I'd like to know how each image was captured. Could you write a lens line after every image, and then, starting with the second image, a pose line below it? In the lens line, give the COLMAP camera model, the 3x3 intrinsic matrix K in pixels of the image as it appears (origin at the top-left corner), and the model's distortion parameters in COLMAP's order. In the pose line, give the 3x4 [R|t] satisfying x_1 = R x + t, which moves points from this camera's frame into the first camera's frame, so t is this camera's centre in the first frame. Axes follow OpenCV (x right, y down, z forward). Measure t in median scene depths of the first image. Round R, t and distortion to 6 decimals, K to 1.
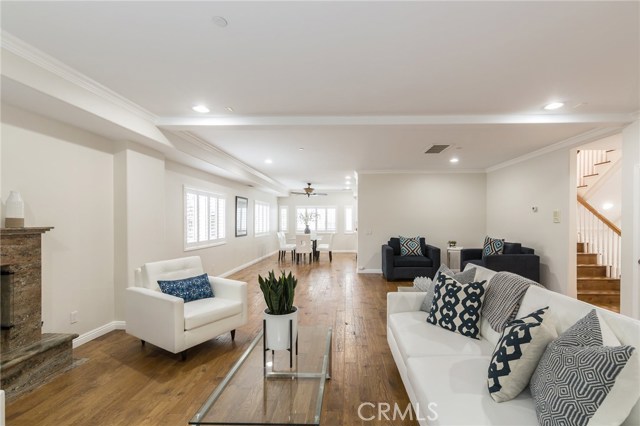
lens RADIAL K [[281.1, 0, 336.4], [0, 281.1, 227.3], [0, 0, 1]] dist [0.002564, 0.000403]
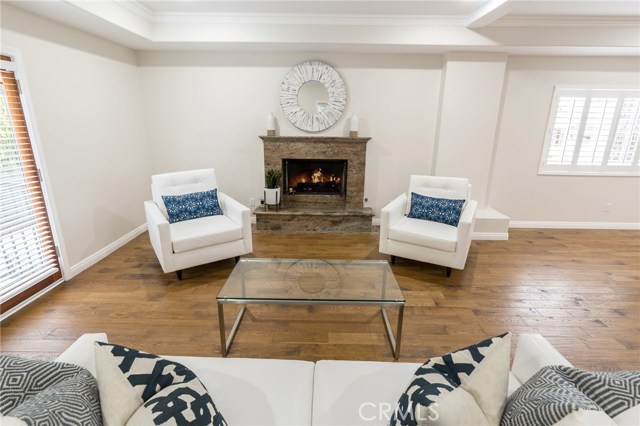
lens RADIAL K [[318.2, 0, 334.4], [0, 318.2, 212.4], [0, 0, 1]] dist [0.000826, 0.000195]
pose [[0.026879, 0.277082, -0.960470, 0.448086], [-0.038674, 0.960386, 0.275975, -0.050873], [0.998890, 0.029727, 0.036530, 0.511557]]
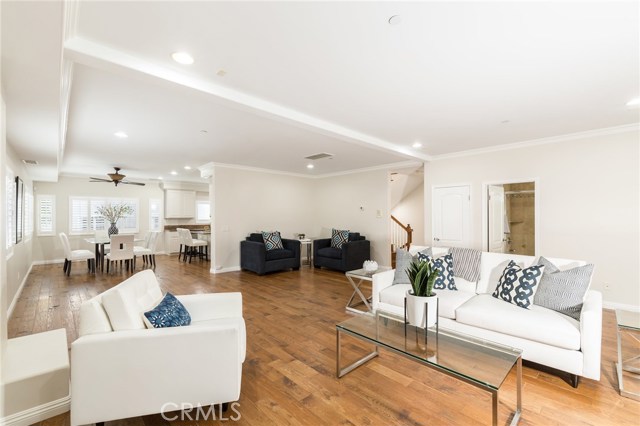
lens RADIAL K [[276.2, 0, 320.0], [0, 276.2, 213.0], [0, 0, 1]] dist [-0.000587, -0.000078]
pose [[0.706996, 0.006154, 0.707191, -0.570904], [0.017675, 0.999496, -0.026367, -0.009859], [-0.706997, 0.031141, 0.706531, 0.200593]]
